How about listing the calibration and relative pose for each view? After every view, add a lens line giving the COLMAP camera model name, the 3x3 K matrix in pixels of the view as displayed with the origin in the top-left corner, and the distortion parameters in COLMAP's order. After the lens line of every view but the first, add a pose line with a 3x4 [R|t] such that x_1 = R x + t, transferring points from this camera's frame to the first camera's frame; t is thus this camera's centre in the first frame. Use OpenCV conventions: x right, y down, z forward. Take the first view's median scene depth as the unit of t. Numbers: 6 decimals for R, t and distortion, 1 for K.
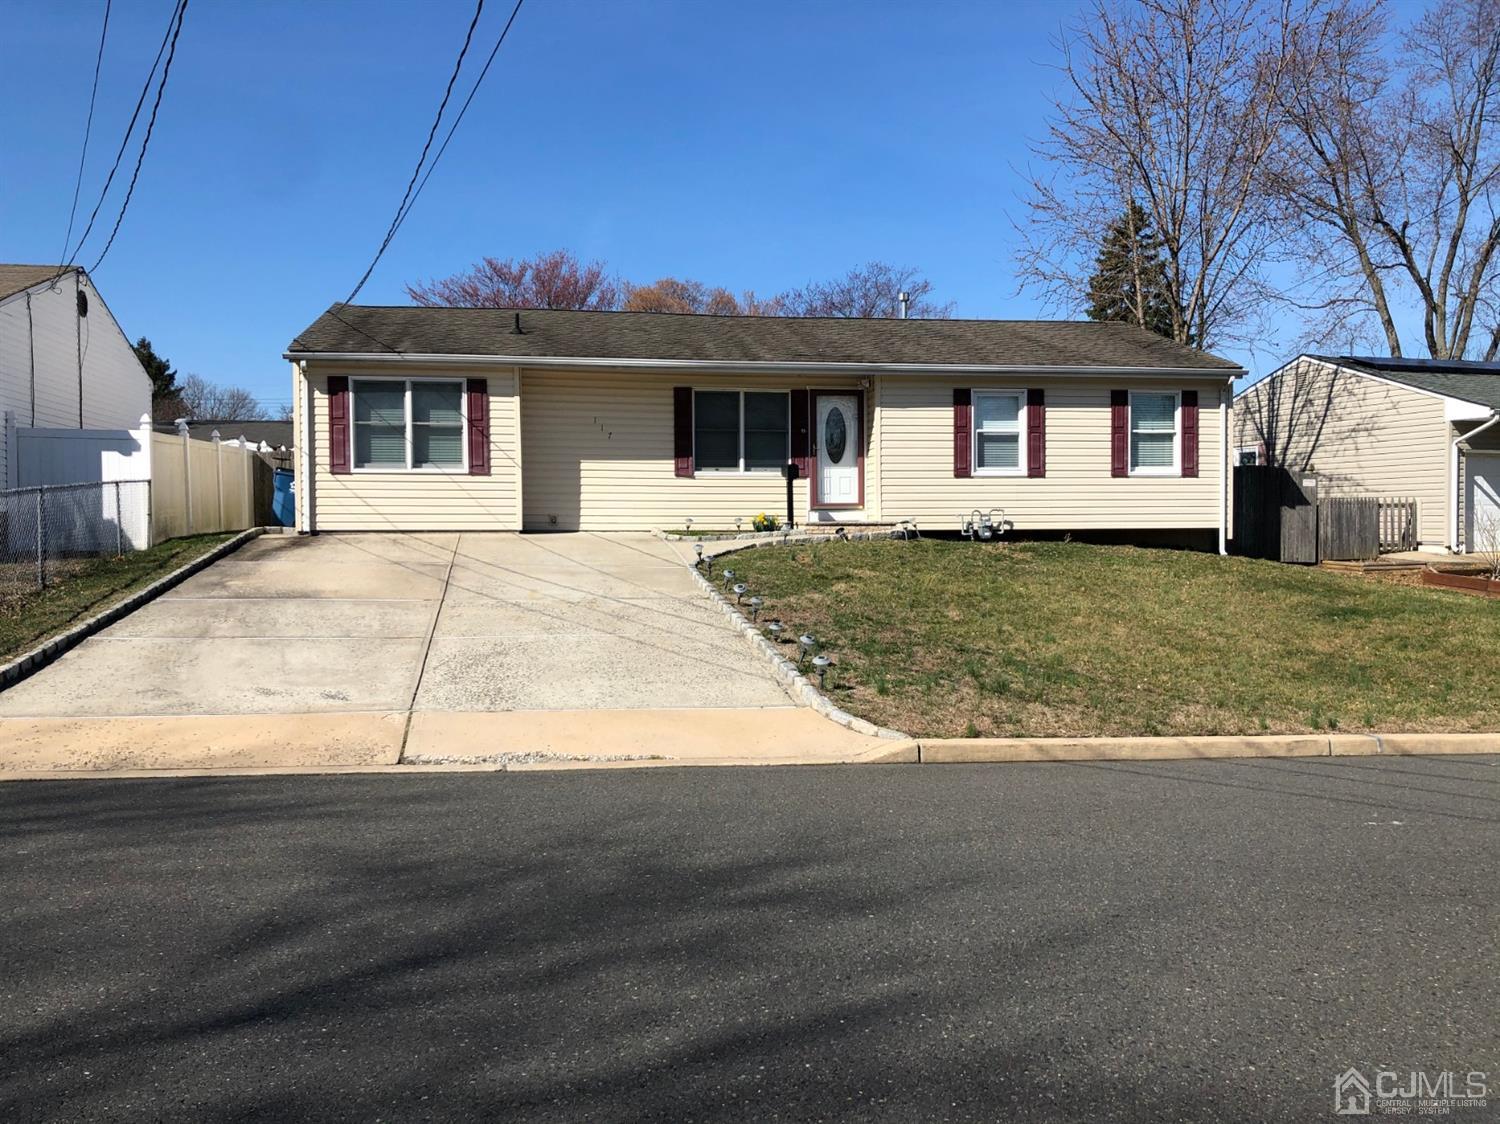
lens RADIAL K [[1226.9, 0, 749.2], [0, 1226.9, 563.6], [0, 0, 1]] dist [0.055192, -0.050953]
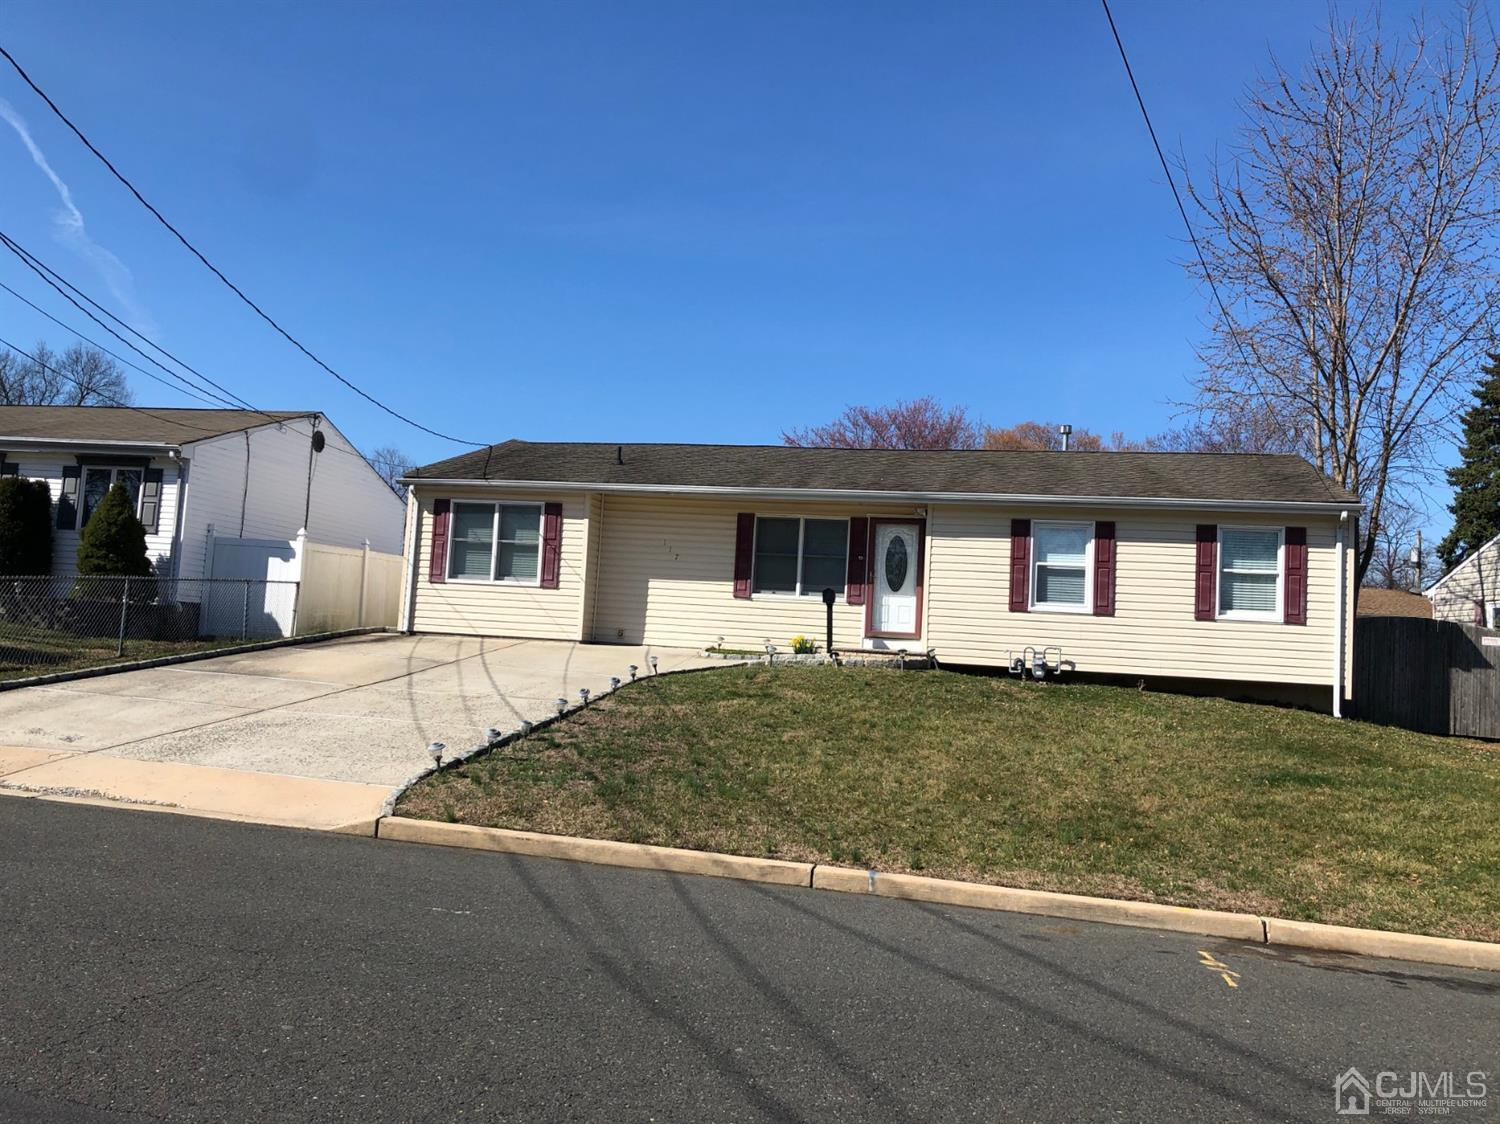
lens RADIAL K [[1226.9, 0, 743.1], [0, 1226.9, 549.6], [0, 0, 1]] dist [0.055192, -0.050953]
pose [[0.926039, 0.025352, -0.376575, 0.336907], [-0.072812, 0.990999, -0.112334, 0.004663], [0.370337, 0.131445, 0.919550, 0.040185]]
